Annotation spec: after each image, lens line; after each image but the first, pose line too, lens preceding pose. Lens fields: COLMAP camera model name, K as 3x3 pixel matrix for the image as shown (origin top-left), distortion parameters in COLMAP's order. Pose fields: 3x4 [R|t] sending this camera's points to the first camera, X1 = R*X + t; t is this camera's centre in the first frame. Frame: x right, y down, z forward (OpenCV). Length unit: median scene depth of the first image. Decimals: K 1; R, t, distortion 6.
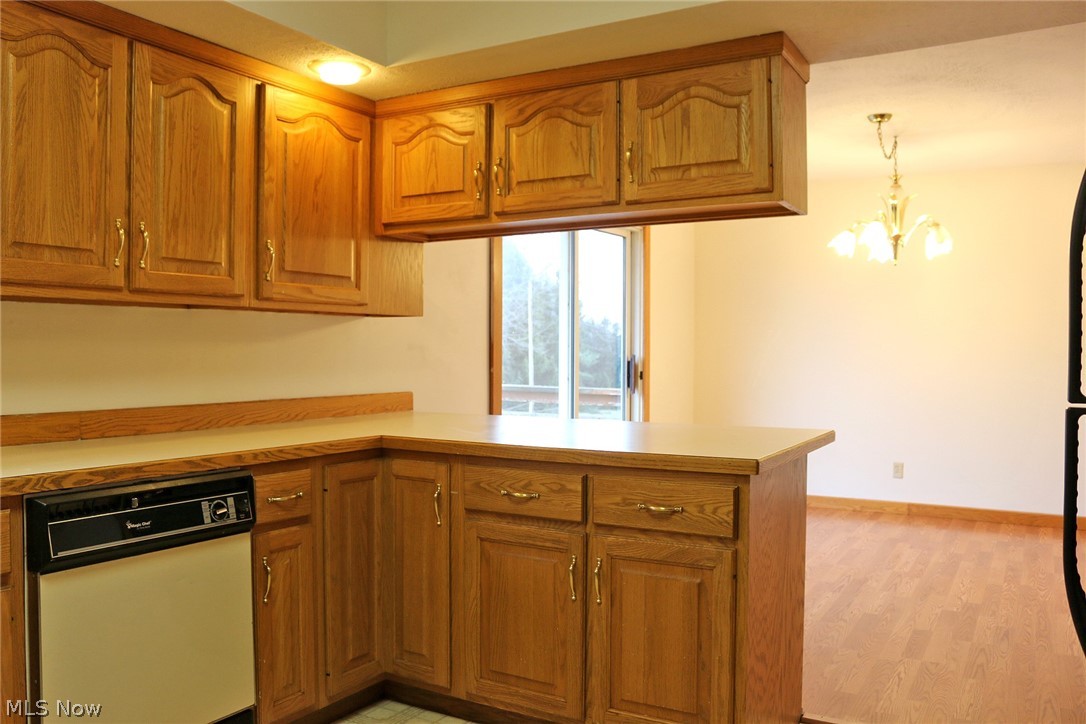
lens RADIAL K [[893.2, 0, 543.1], [0, 893.2, 361.4], [0, 0, 1]] dist [-0.150637, 0.120408]
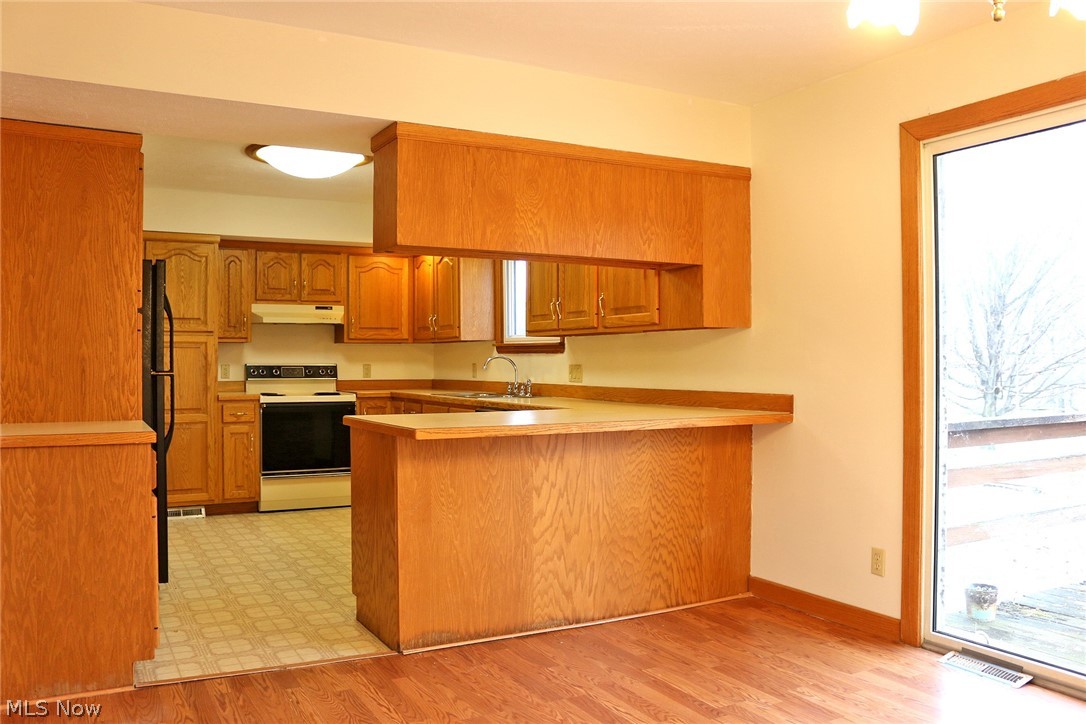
lens RADIAL K [[893.2, 0, 536.0], [0, 893.2, 363.4], [0, 0, 1]] dist [-0.150637, 0.120408]
pose [[-0.526374, 0.000468, -0.850253, 1.343858], [-0.010683, 0.999917, 0.007164, -0.011471], [0.850186, 0.012854, -0.526325, 1.948389]]
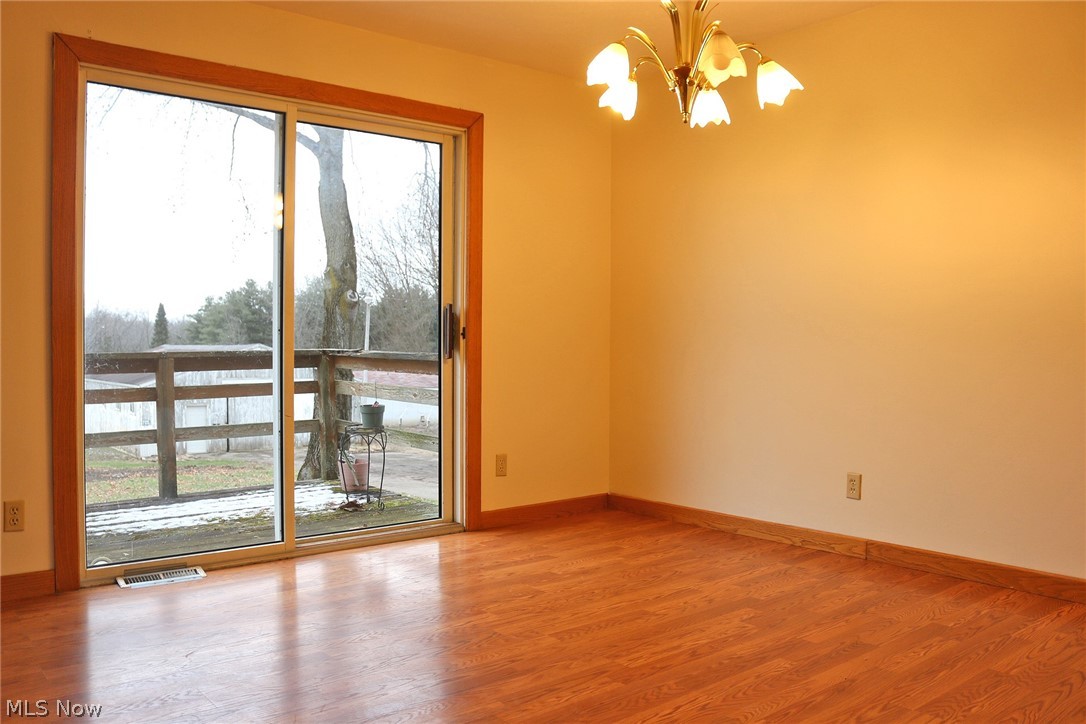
lens RADIAL K [[893.2, 0, 540.9], [0, 893.2, 363.2], [0, 0, 1]] dist [-0.150637, 0.120408]
pose [[0.936348, 0.003420, -0.351057, 0.423018], [-0.004697, 0.999985, -0.002787, 0.041714], [0.351042, 0.004258, 0.936350, 0.350129]]
